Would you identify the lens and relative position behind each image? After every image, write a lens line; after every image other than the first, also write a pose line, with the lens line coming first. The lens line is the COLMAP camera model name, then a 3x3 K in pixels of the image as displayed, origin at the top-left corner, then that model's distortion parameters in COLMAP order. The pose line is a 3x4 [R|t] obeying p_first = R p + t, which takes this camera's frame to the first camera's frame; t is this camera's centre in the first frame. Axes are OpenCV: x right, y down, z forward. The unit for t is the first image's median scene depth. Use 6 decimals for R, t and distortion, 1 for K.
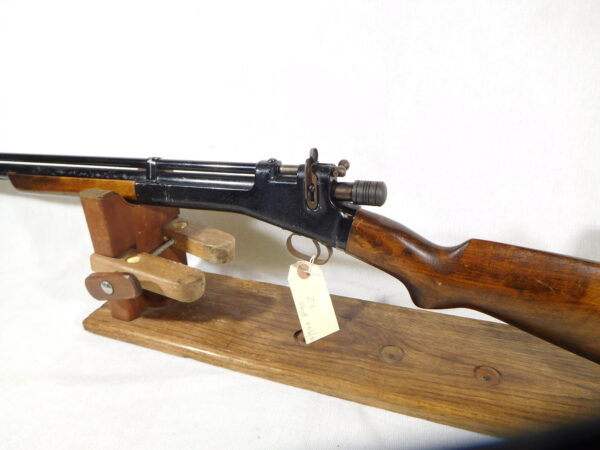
lens RADIAL K [[452.3, 0, 300.0], [0, 452.3, 225.0], [0, 0, 1]] dist [-0.008500, -0.002439]
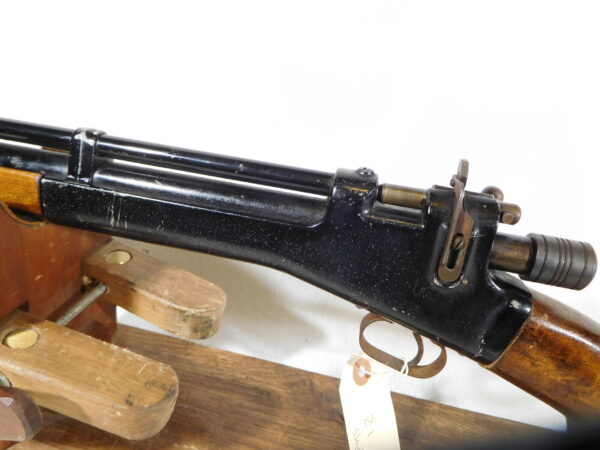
lens RADIAL K [[452.3, 0, 300.0], [0, 452.3, 225.0], [0, 0, 1]] dist [-0.008500, -0.002439]
pose [[0.967429, 0.088239, 0.237266, -0.213607], [-0.093826, 0.995512, 0.012338, -0.076798], [-0.235113, -0.034198, 0.971366, 0.487287]]
